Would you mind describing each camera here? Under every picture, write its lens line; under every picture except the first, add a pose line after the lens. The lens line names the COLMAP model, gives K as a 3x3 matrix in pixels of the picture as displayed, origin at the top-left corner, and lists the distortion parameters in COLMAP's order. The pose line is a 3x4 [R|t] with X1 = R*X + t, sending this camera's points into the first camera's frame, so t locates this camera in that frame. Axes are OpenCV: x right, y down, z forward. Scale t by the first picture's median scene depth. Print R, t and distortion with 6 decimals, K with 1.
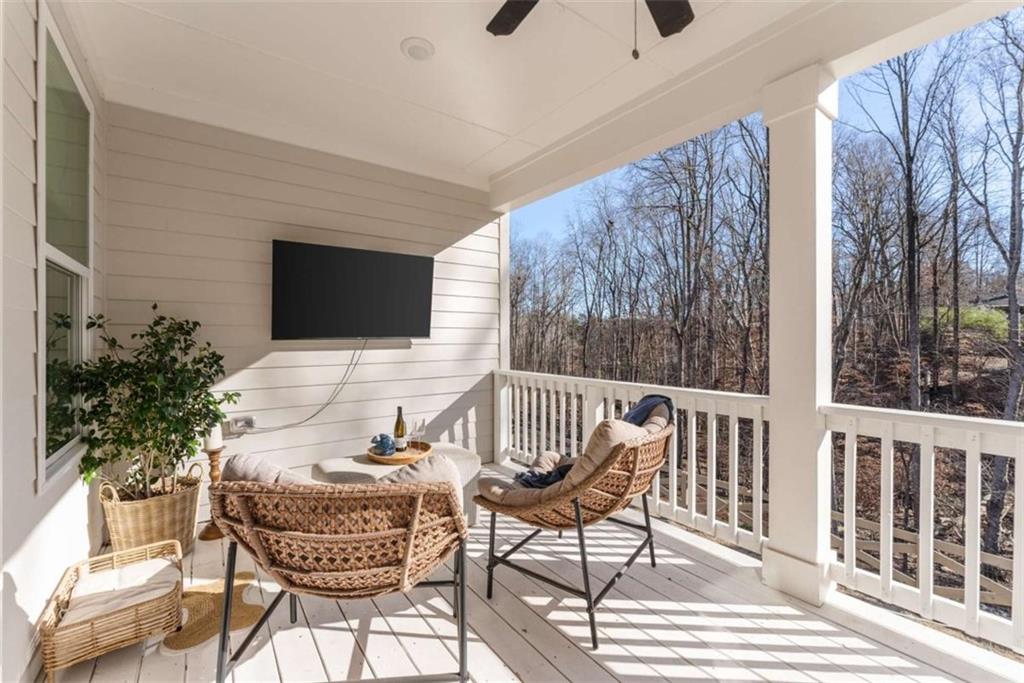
lens RADIAL K [[418.9, 0, 520.8], [0, 418.9, 340.9], [0, 0, 1]] dist [-0.000225, -0.000058]
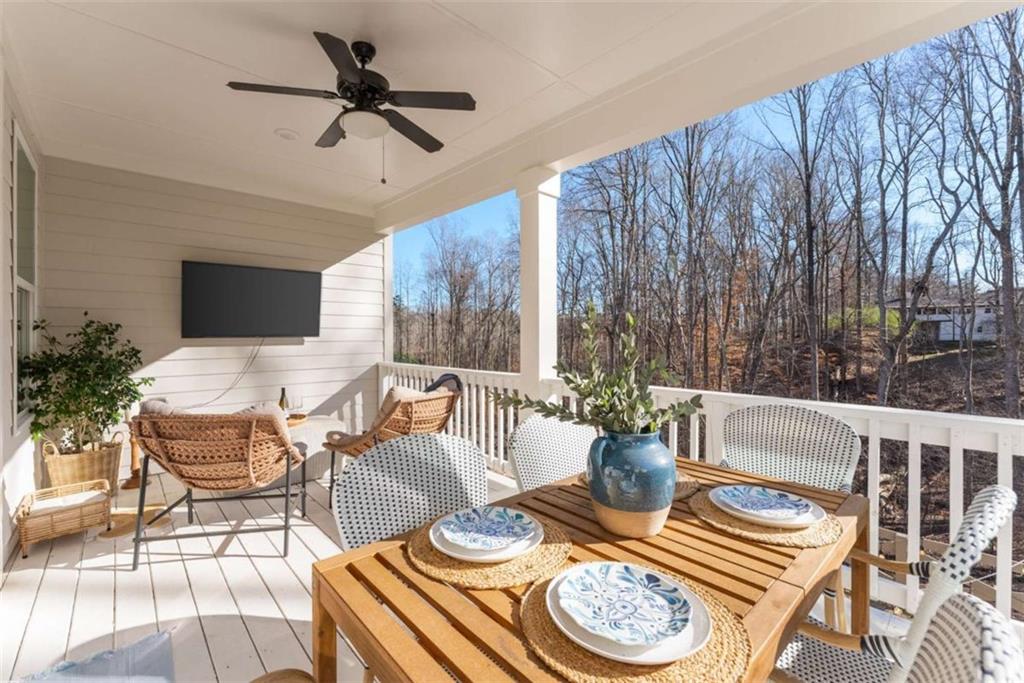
lens RADIAL K [[418.9, 0, 506.7], [0, 418.9, 339.0], [0, 0, 1]] dist [-0.000225, -0.000058]
pose [[0.995167, -0.001665, 0.098183, 0.330775], [0.001674, 0.999999, -0.000018, 0.003055], [-0.098183, 0.000183, 0.995168, -0.459387]]
